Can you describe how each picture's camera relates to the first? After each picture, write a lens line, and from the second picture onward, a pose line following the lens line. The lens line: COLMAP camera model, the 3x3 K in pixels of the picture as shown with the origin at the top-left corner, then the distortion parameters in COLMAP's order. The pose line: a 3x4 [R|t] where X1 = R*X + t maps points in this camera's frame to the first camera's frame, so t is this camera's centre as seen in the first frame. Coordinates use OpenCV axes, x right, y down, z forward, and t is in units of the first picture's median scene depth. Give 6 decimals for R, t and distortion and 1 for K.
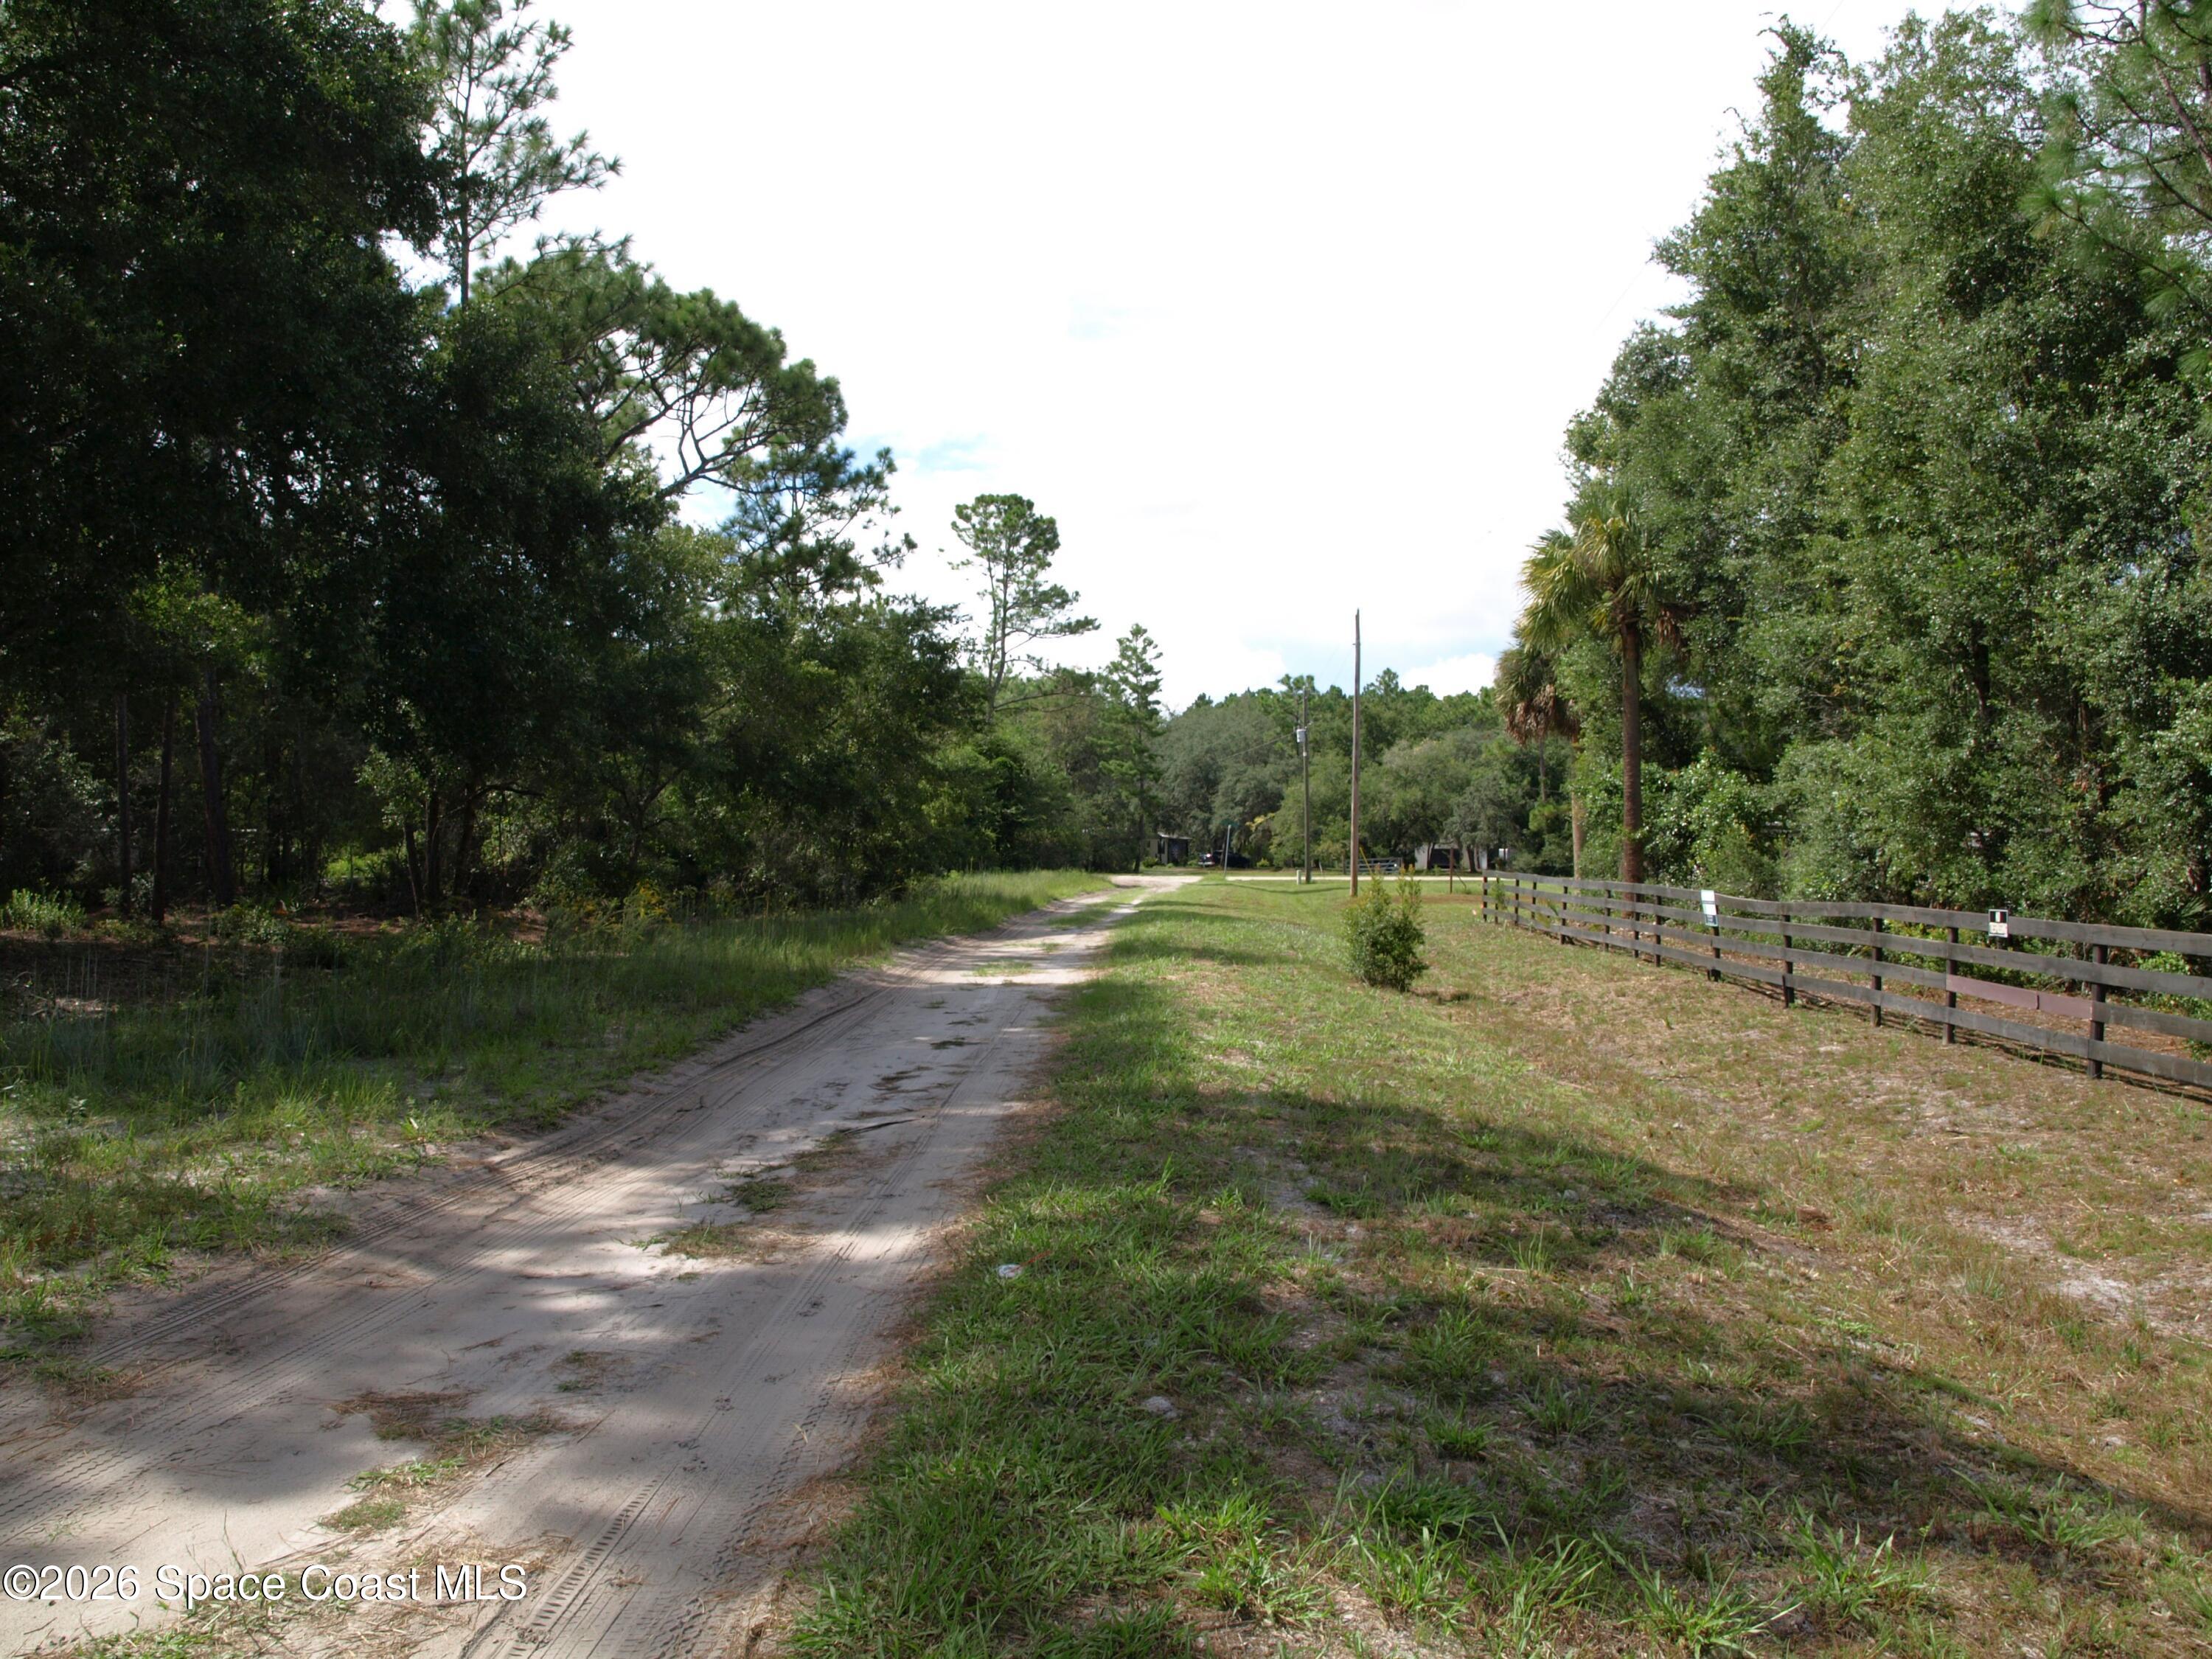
lens RADIAL K [[1593.0, 0, 1100.4], [0, 1593.0, 824.4], [0, 0, 1]] dist [-0.074318, 0.034359]
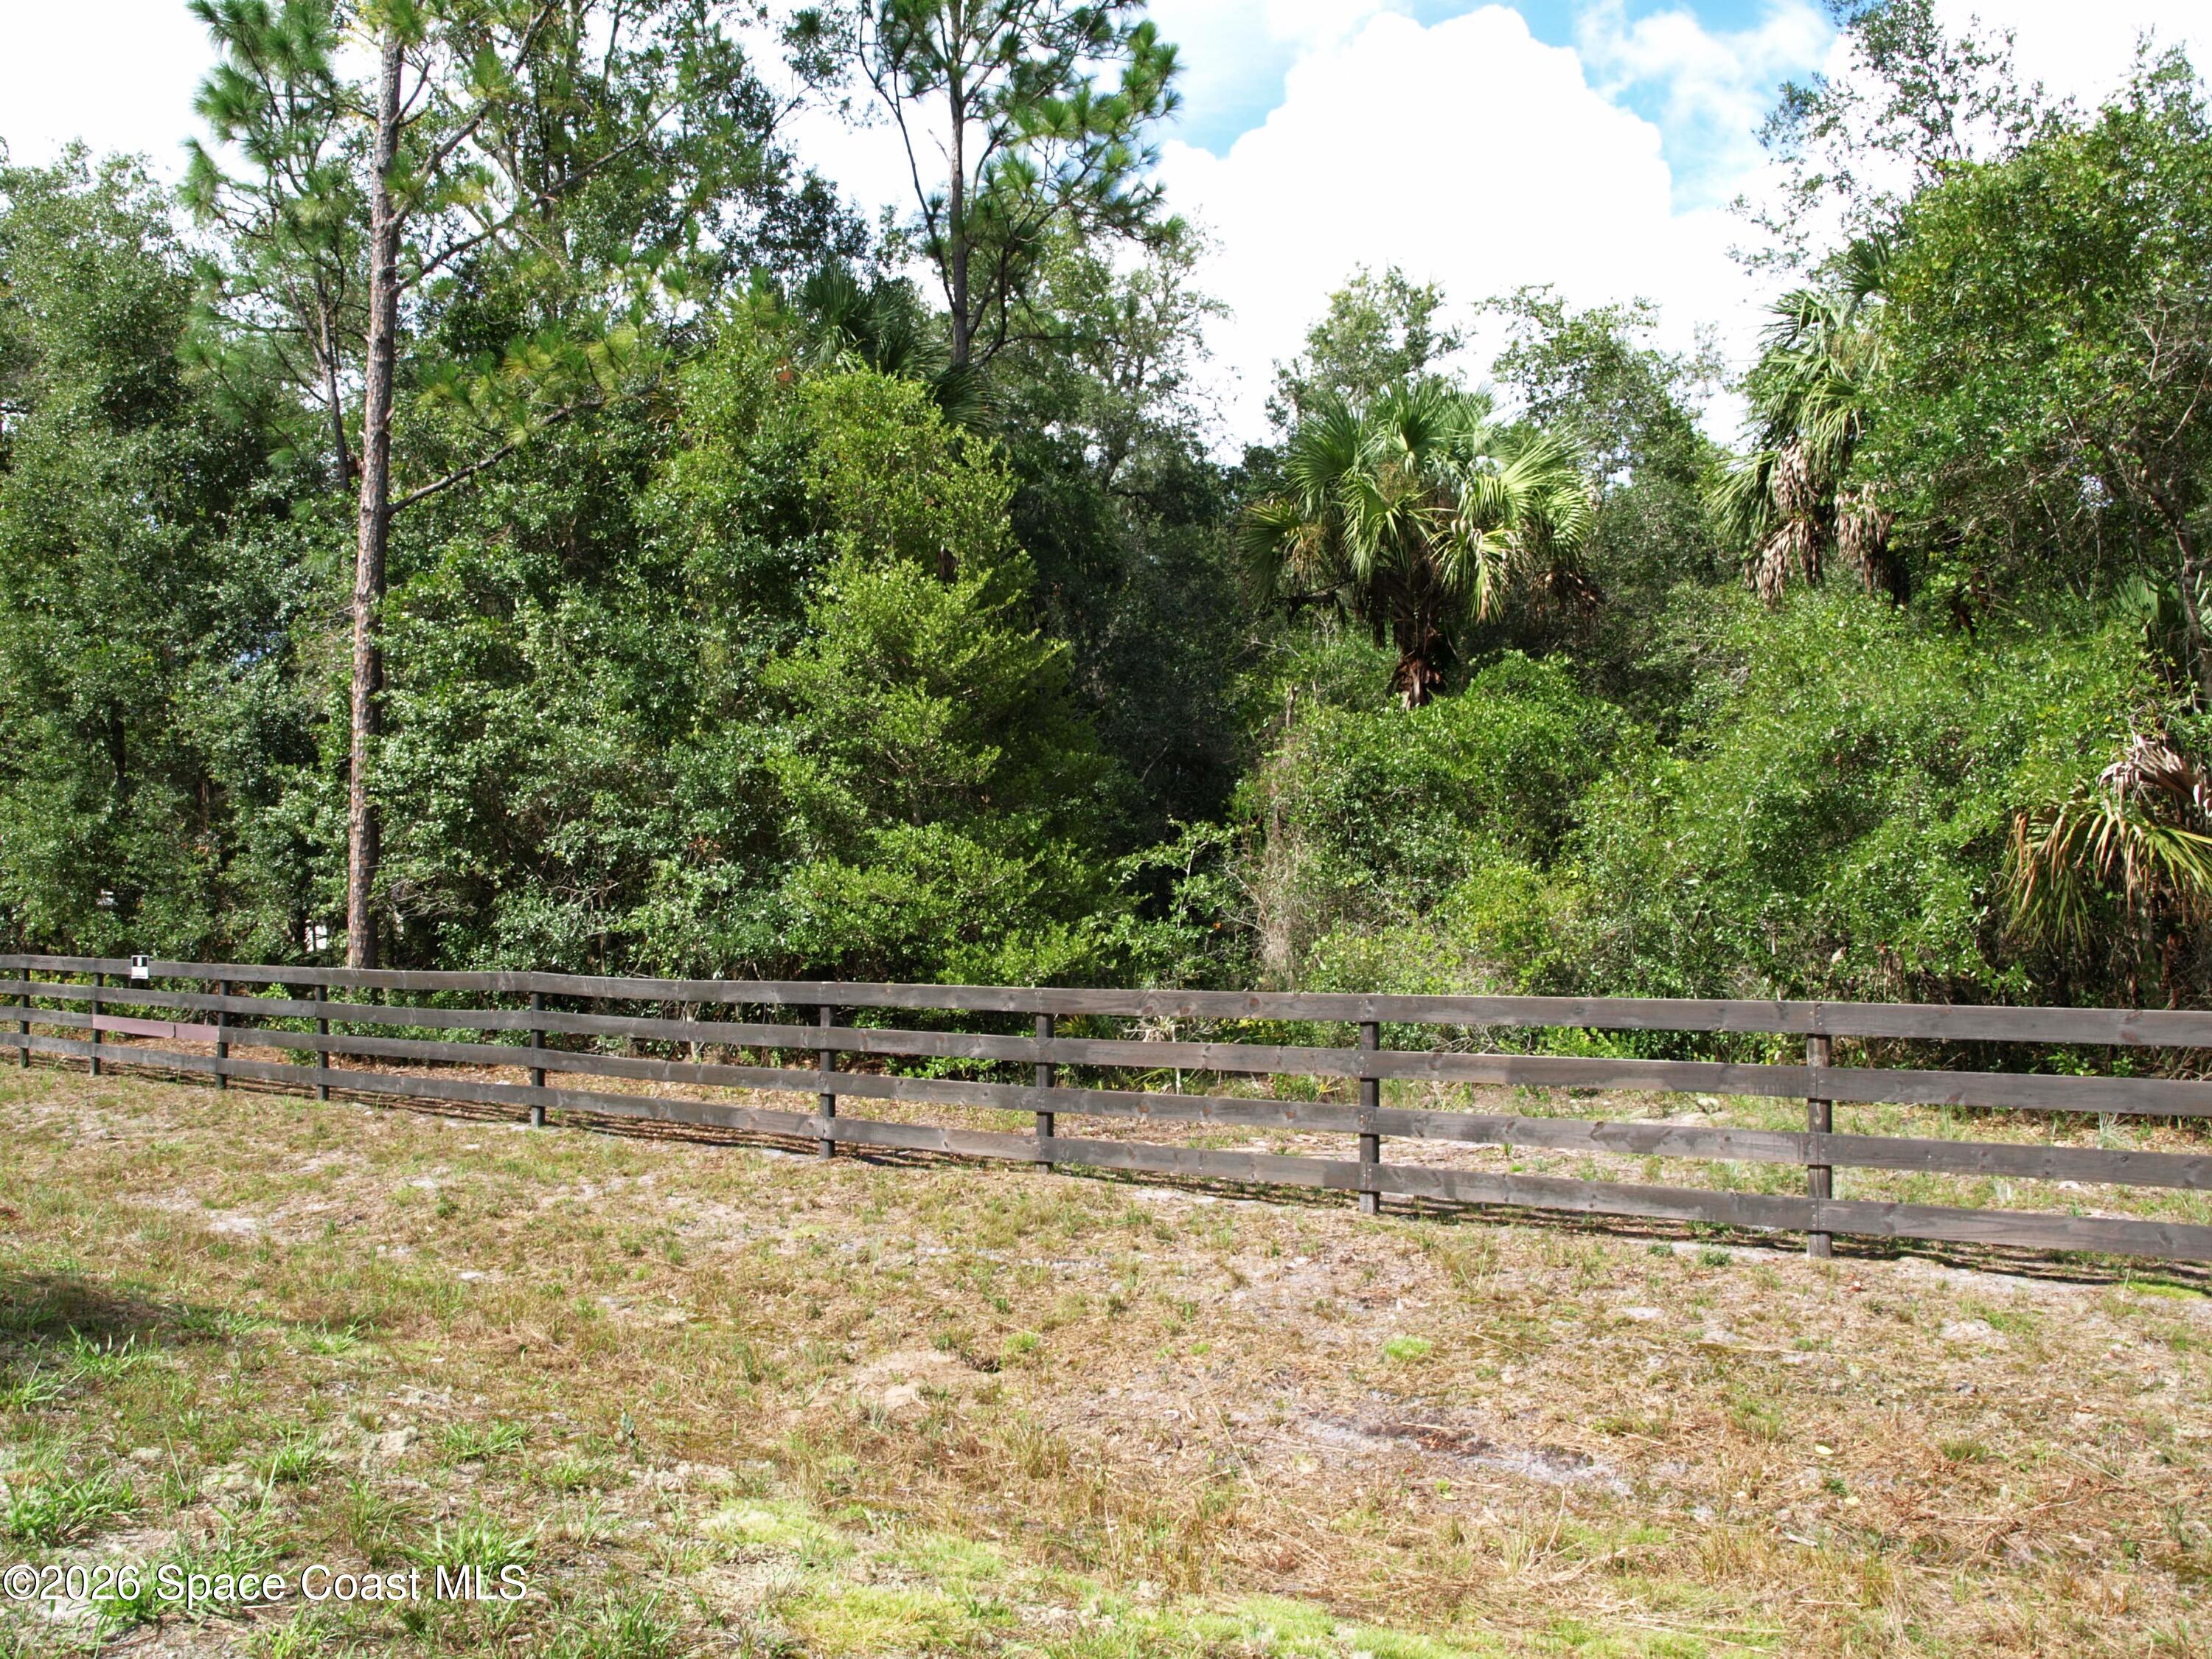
lens RADIAL K [[1593.0, 0, 1106.8], [0, 1593.0, 838.1], [0, 0, 1]] dist [-0.074318, 0.034359]
pose [[0.456050, 0.023227, 0.889651, -0.108720], [0.004881, 0.999579, -0.028599, 0.003244], [-0.889941, 0.017384, 0.455744, -0.145444]]
